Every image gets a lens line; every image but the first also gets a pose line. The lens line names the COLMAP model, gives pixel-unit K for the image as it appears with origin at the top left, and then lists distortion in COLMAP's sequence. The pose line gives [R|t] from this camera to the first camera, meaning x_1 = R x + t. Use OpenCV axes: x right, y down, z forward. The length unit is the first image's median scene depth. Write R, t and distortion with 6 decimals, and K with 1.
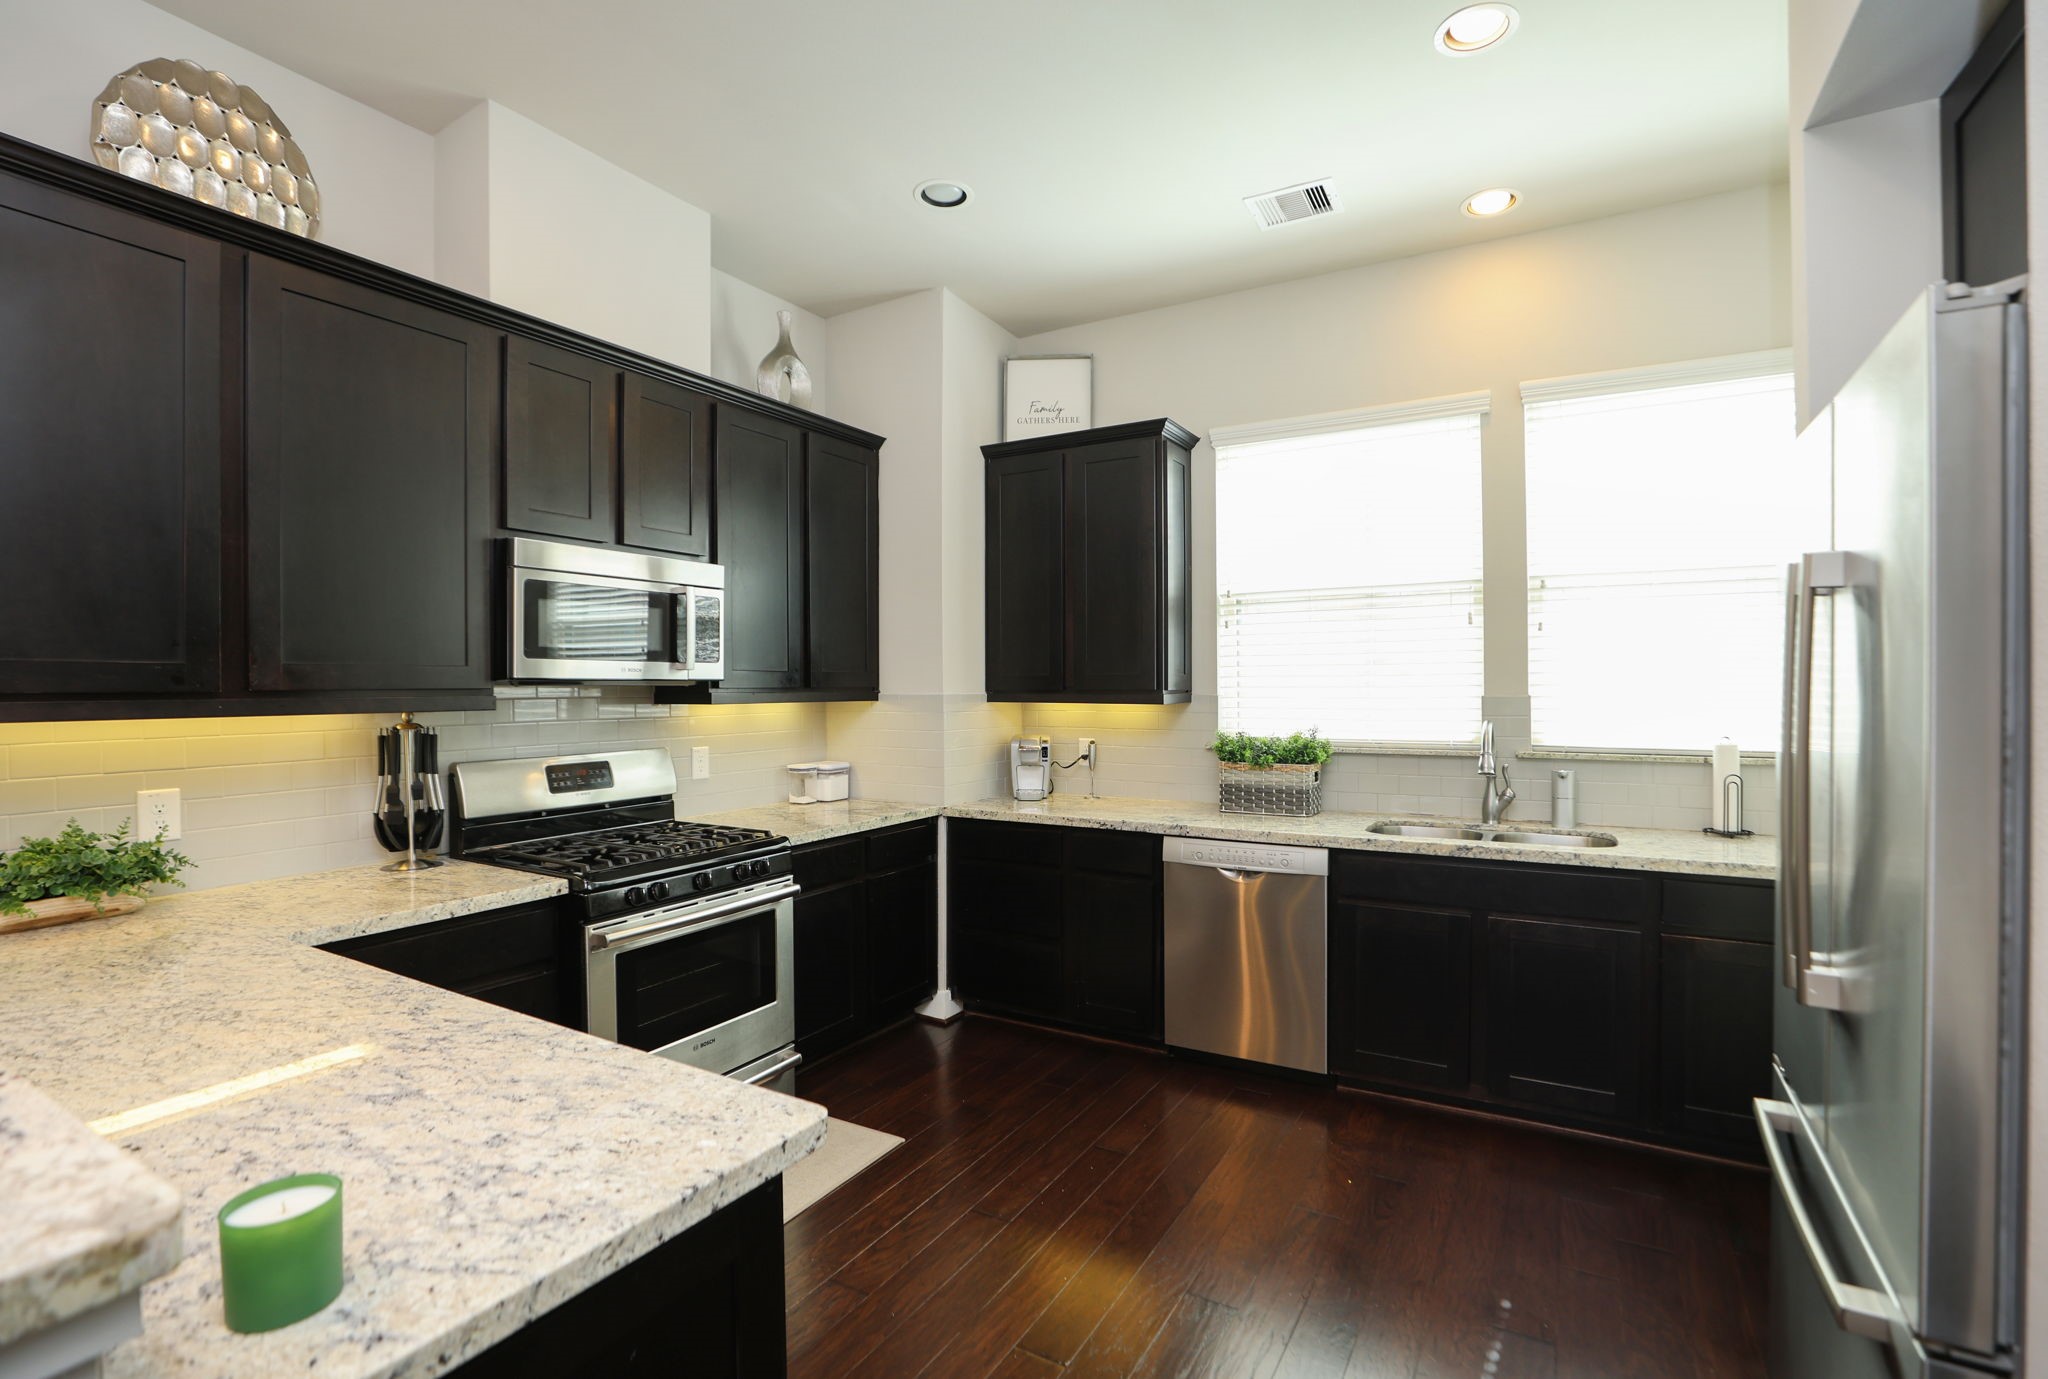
lens RADIAL K [[1019.4, 0, 1024.0], [0, 1019.4, 689.5], [0, 0, 1]] dist [-0.004444, -0.000485]
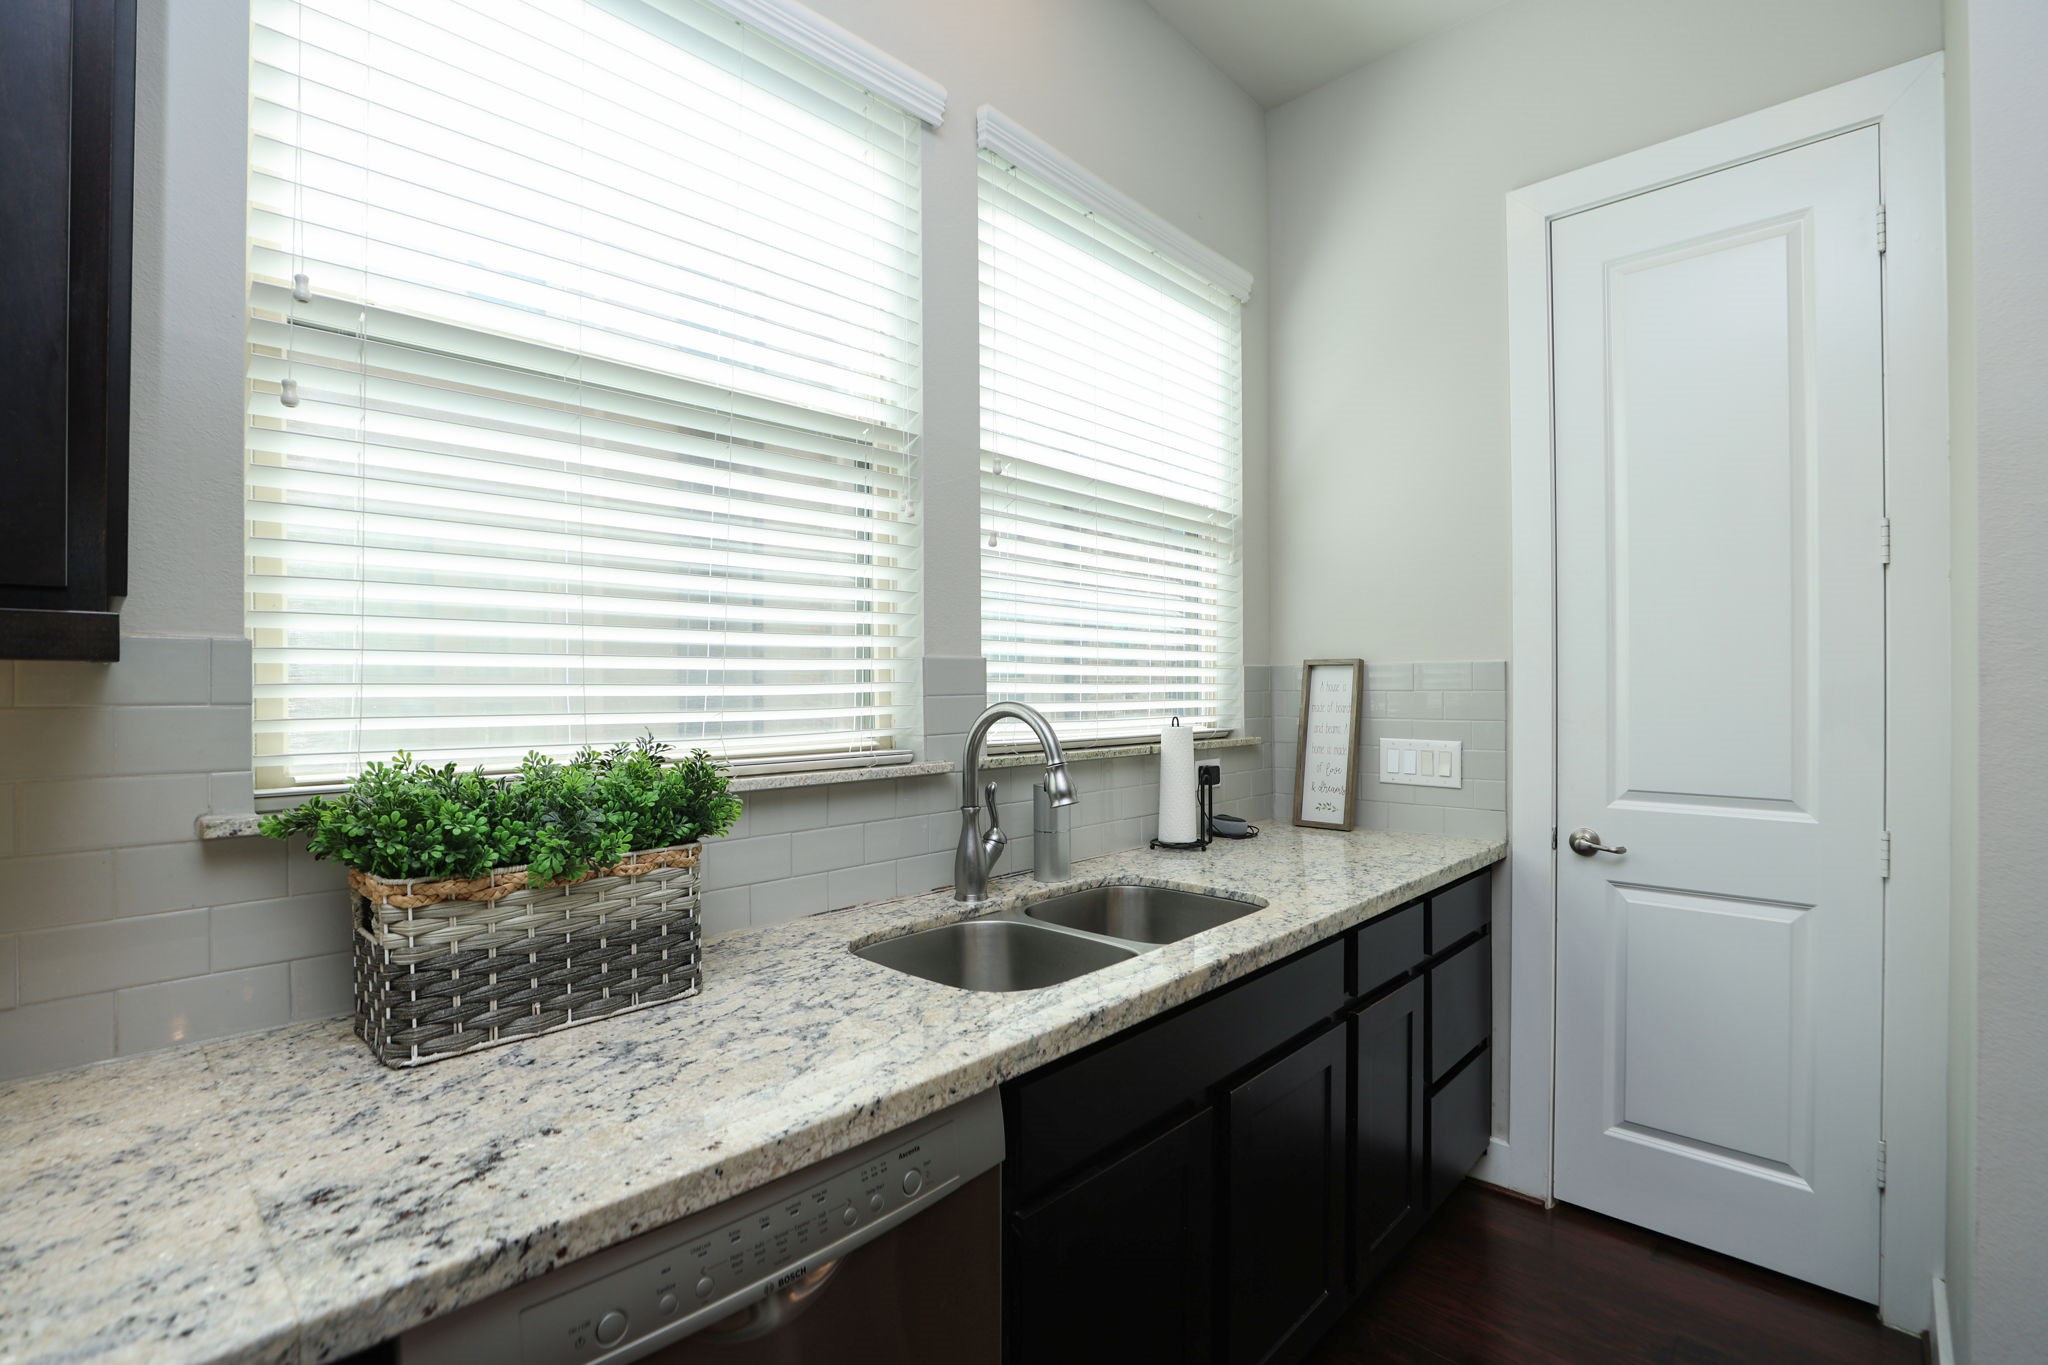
lens RADIAL K [[928.7, 0, 1038.5], [0, 928.7, 688.5], [0, 0, 1]] dist [-0.018803, 0.000780]
pose [[0.227596, 0.000596, 0.973755, 0.001445], [0.005178, 0.999985, -0.001823, 0.025343], [-0.973742, 0.005457, 0.227589, 0.871367]]
